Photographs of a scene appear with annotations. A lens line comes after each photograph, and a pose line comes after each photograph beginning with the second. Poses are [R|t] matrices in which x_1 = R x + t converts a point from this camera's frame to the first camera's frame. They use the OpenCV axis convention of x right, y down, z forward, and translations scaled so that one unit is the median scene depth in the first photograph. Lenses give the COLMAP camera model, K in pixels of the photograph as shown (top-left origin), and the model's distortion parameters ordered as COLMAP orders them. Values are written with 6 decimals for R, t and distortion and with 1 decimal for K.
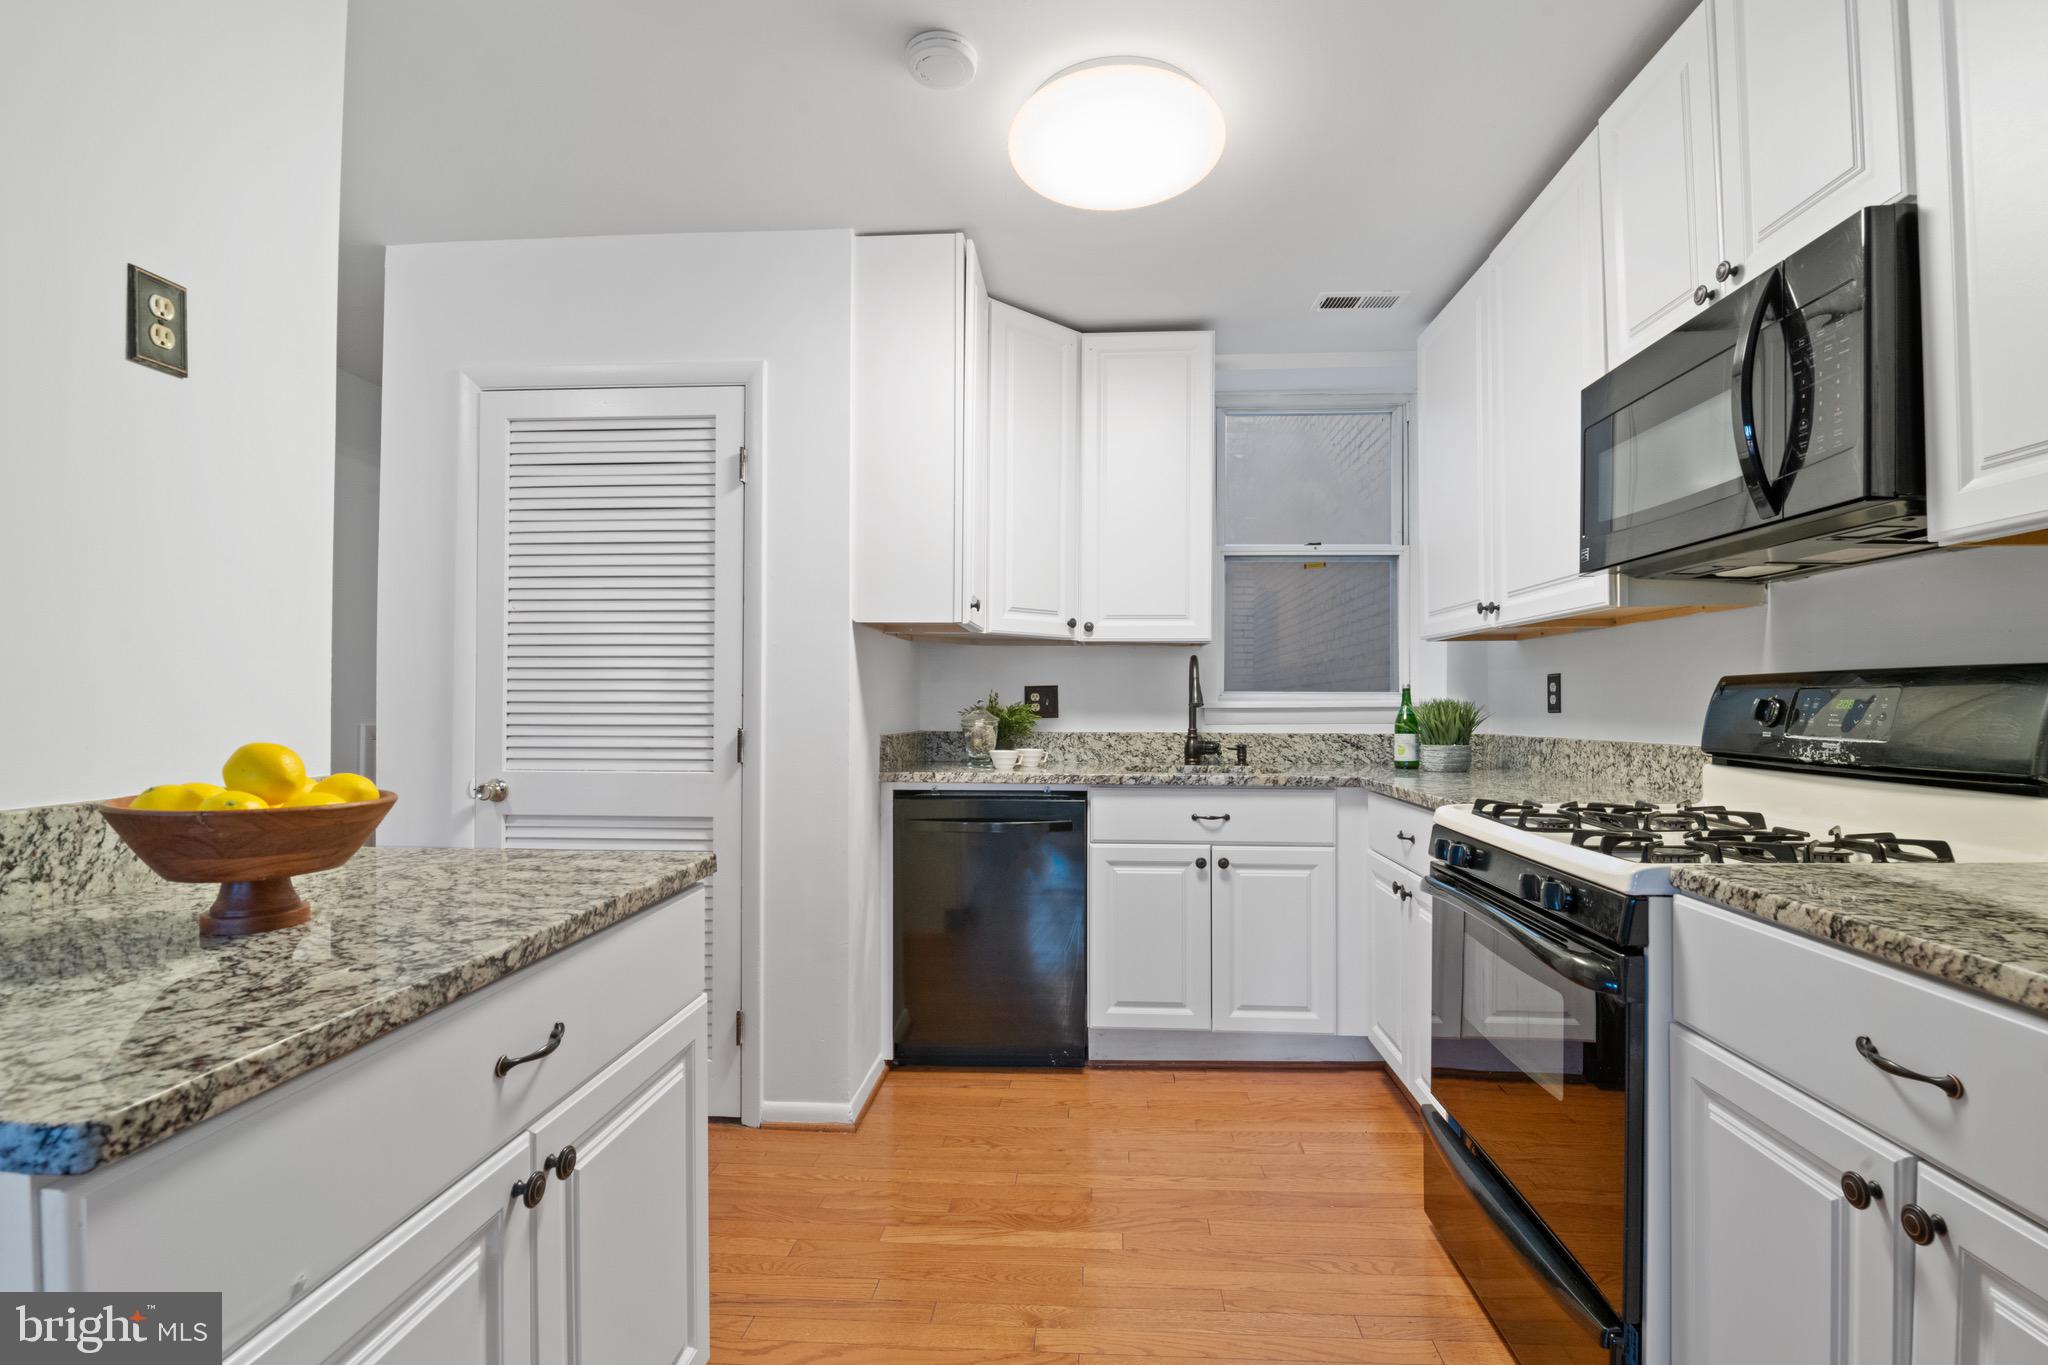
lens RADIAL K [[925.5, 0, 1041.7], [0, 925.5, 689.3], [0, 0, 1]] dist [0.000697, -0.009109]
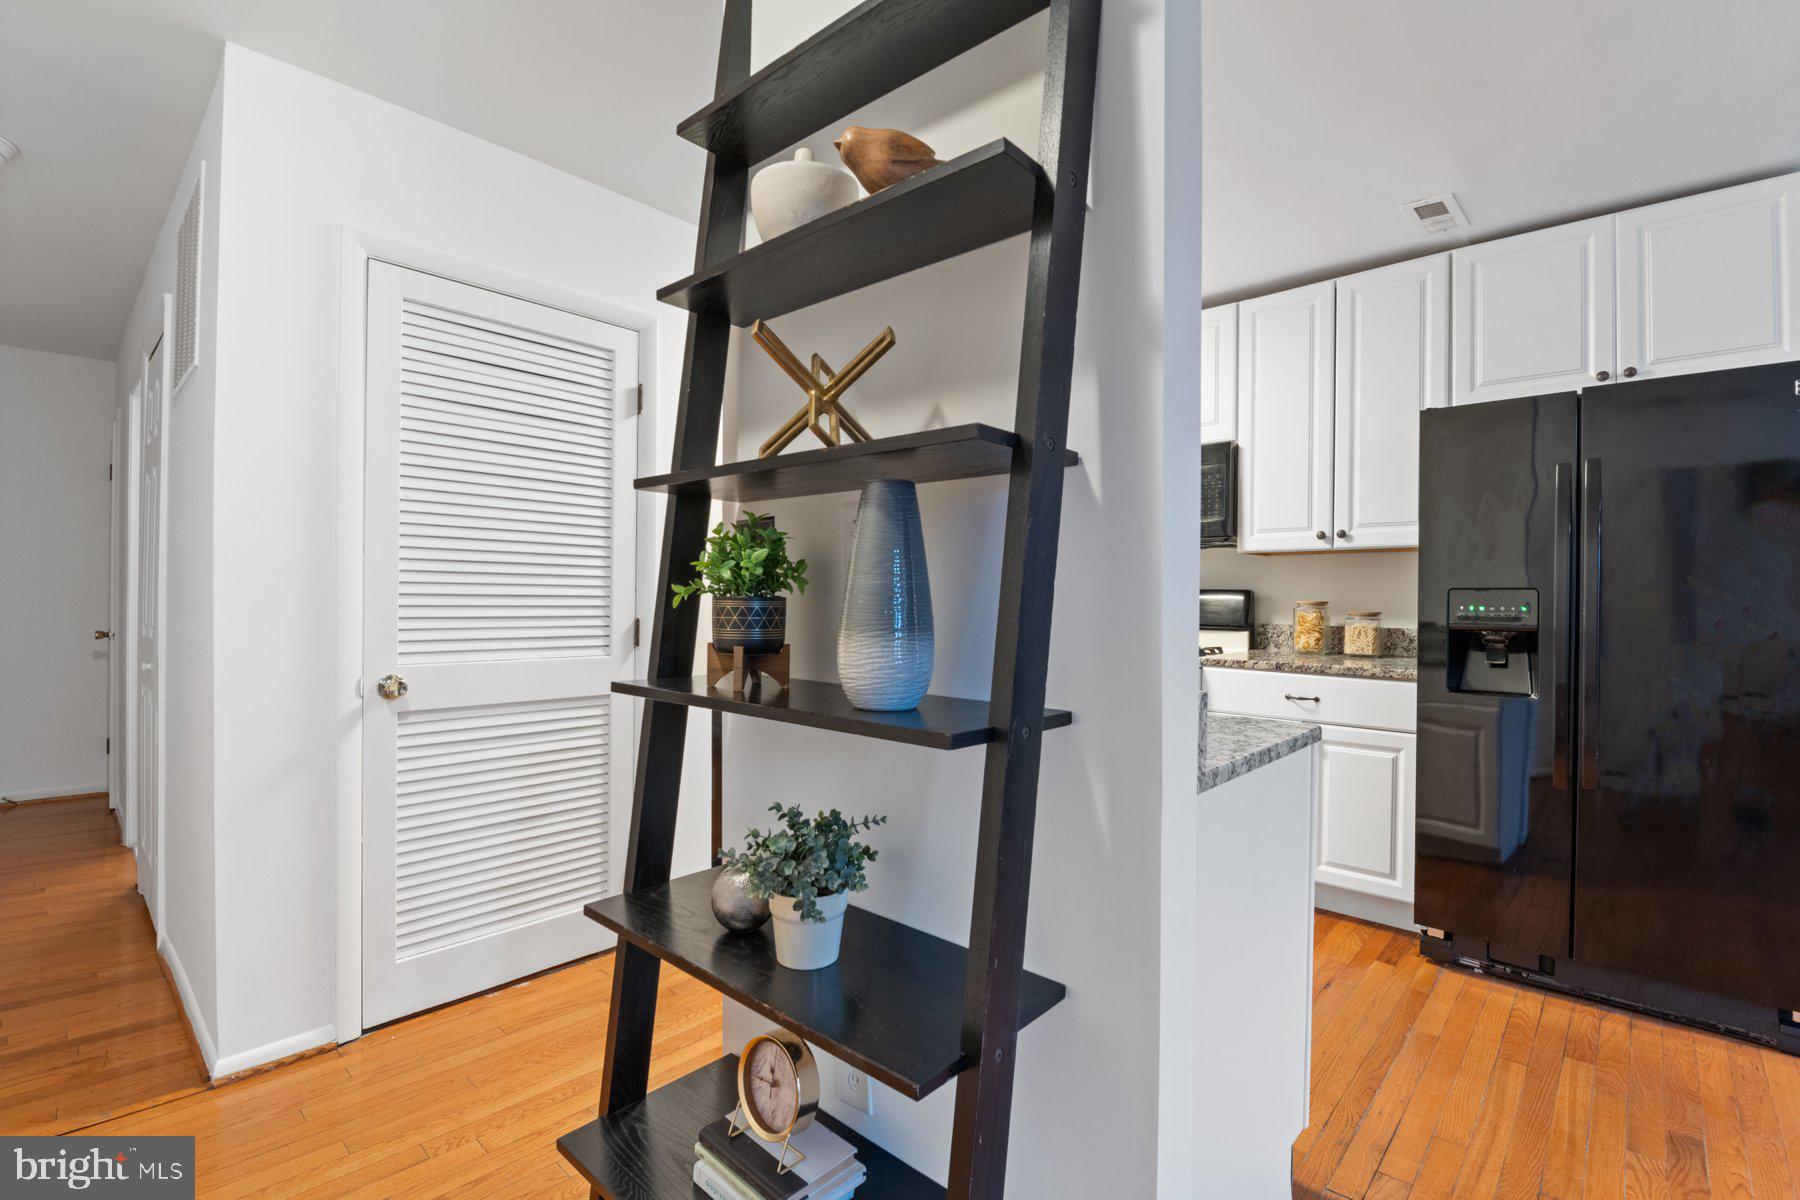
lens RADIAL K [[796.3, 0, 916.7], [0, 796.3, 603.0], [0, 0, 1]] dist [0.000167, -0.009663]
pose [[0.622074, 0.001276, 0.782958, -0.998821], [-0.020112, 0.999695, 0.014350, 0.000239], [-0.782700, -0.024674, 0.621909, 0.078333]]
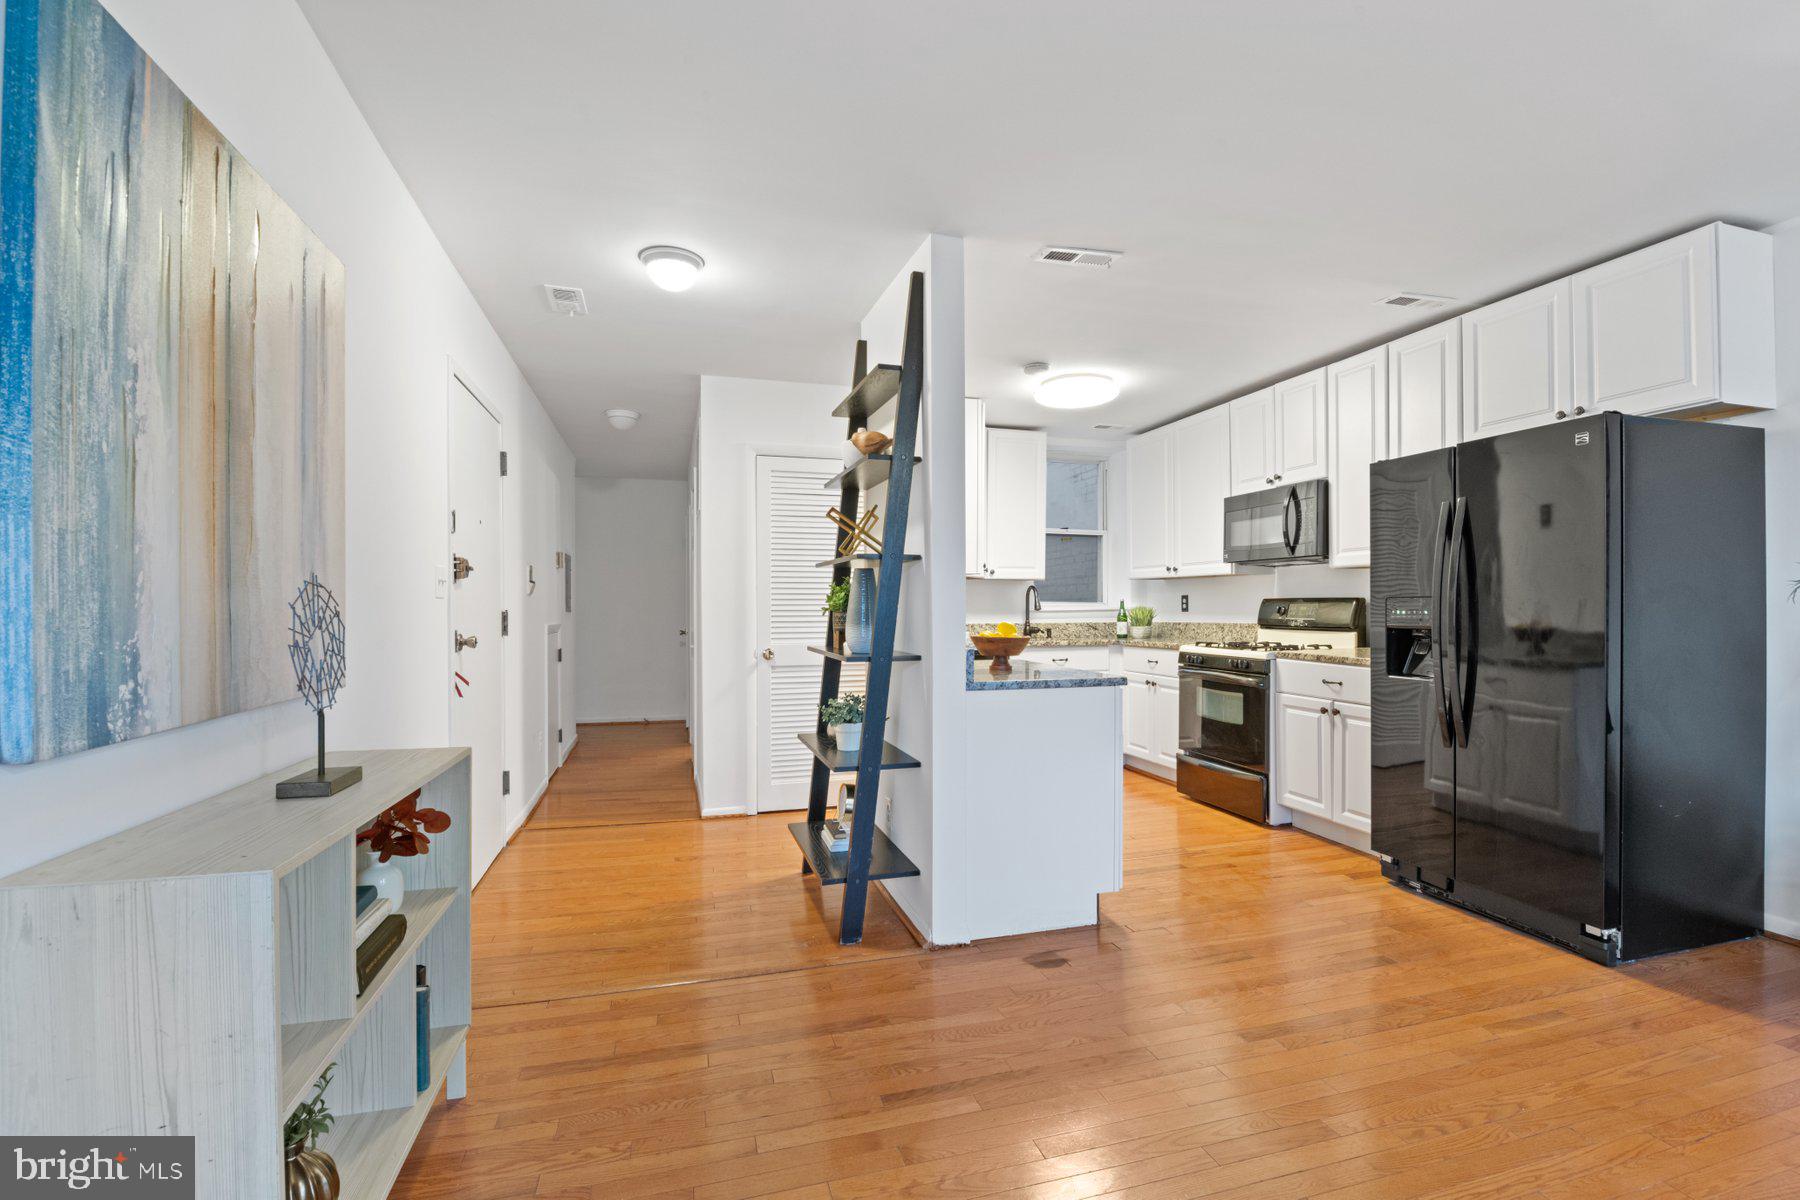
lens RADIAL K [[807.0, 0, 914.7], [0, 807.0, 612.4], [0, 0, 1]] dist [-0.000390, -0.010291]
pose [[0.938682, -0.008184, 0.344686, -1.002925], [0.000704, 0.999762, 0.021819, -0.023077], [-0.344783, -0.020238, 0.938464, -0.864123]]
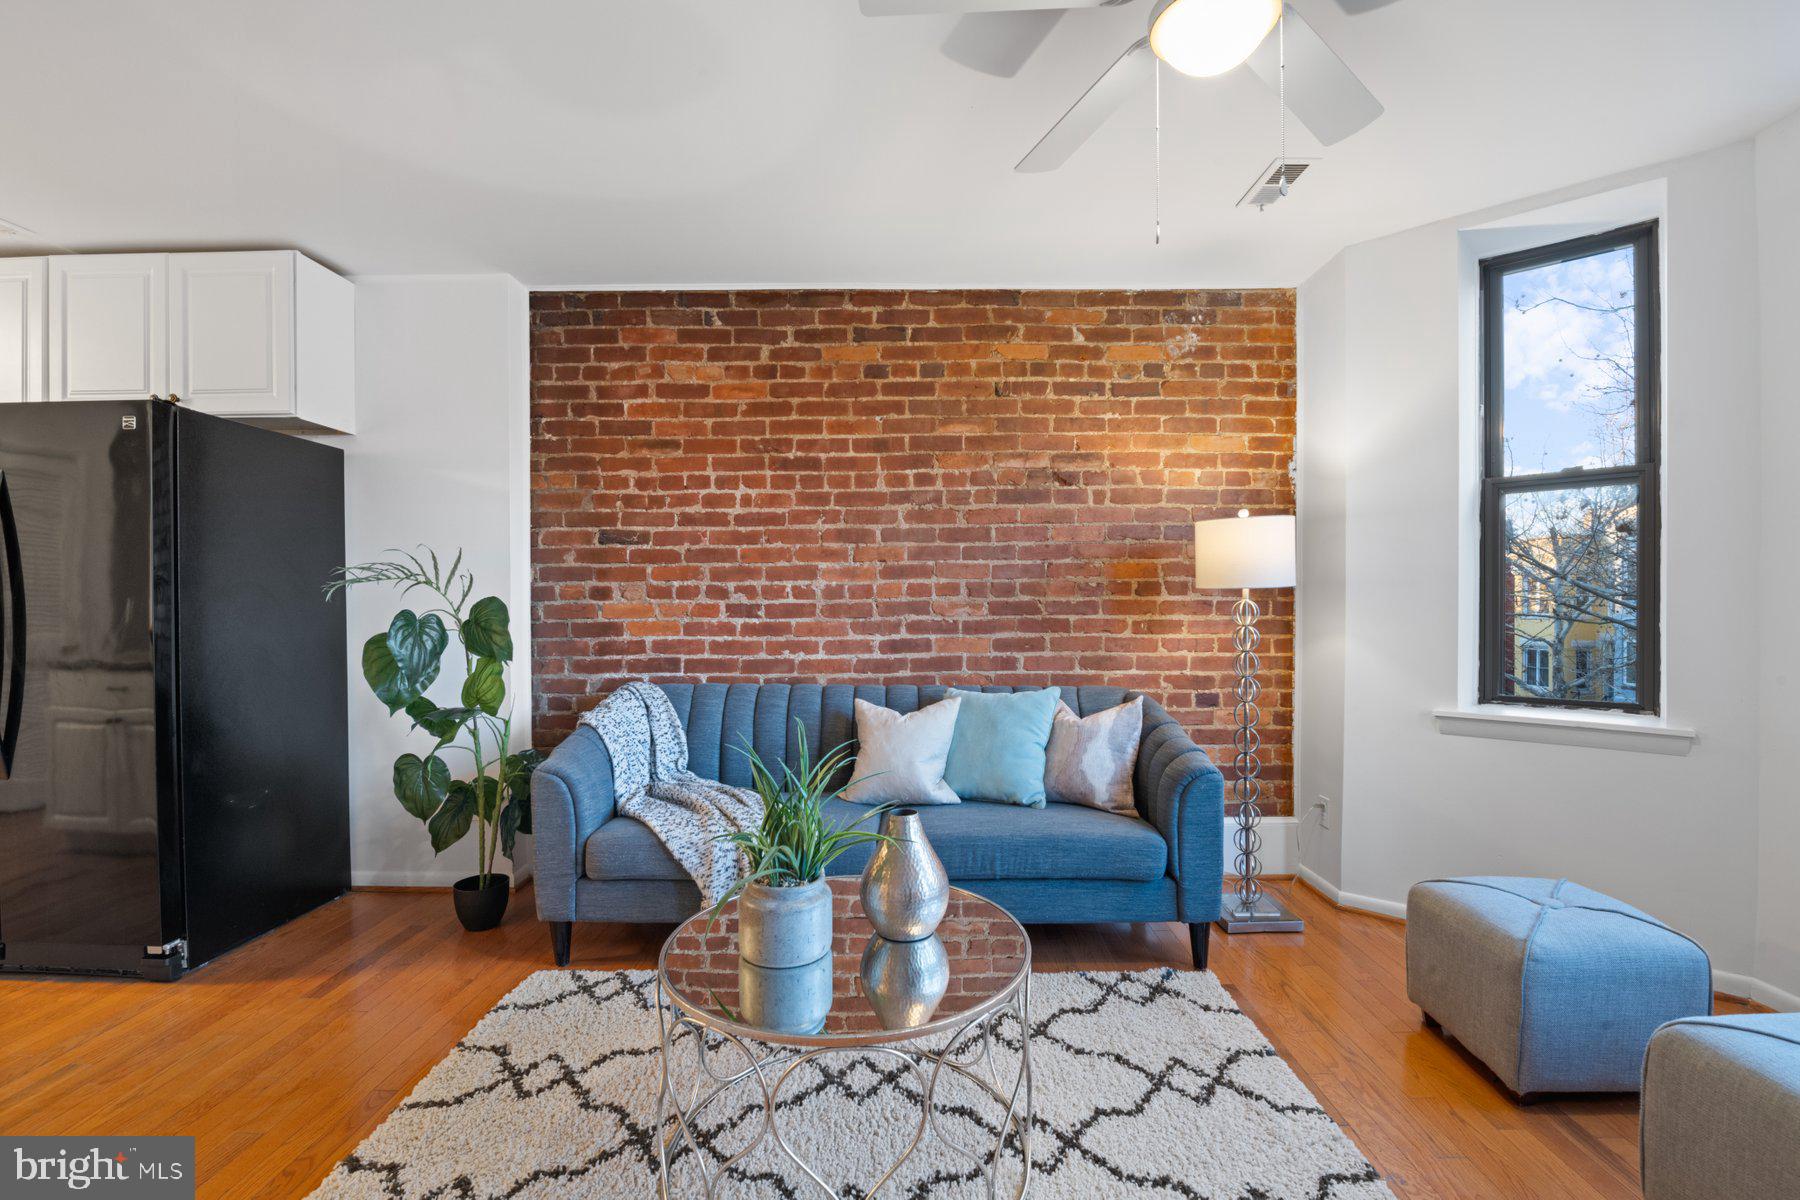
lens RADIAL K [[783.2, 0, 910.5], [0, 783.2, 615.8], [0, 0, 1]] dist [0.001104, -0.010063]
pose [[-0.055766, -0.017286, 0.998294, -0.797622], [-0.014362, 0.999761, 0.016509, -0.023476], [-0.998341, -0.013417, -0.056001, -1.076699]]
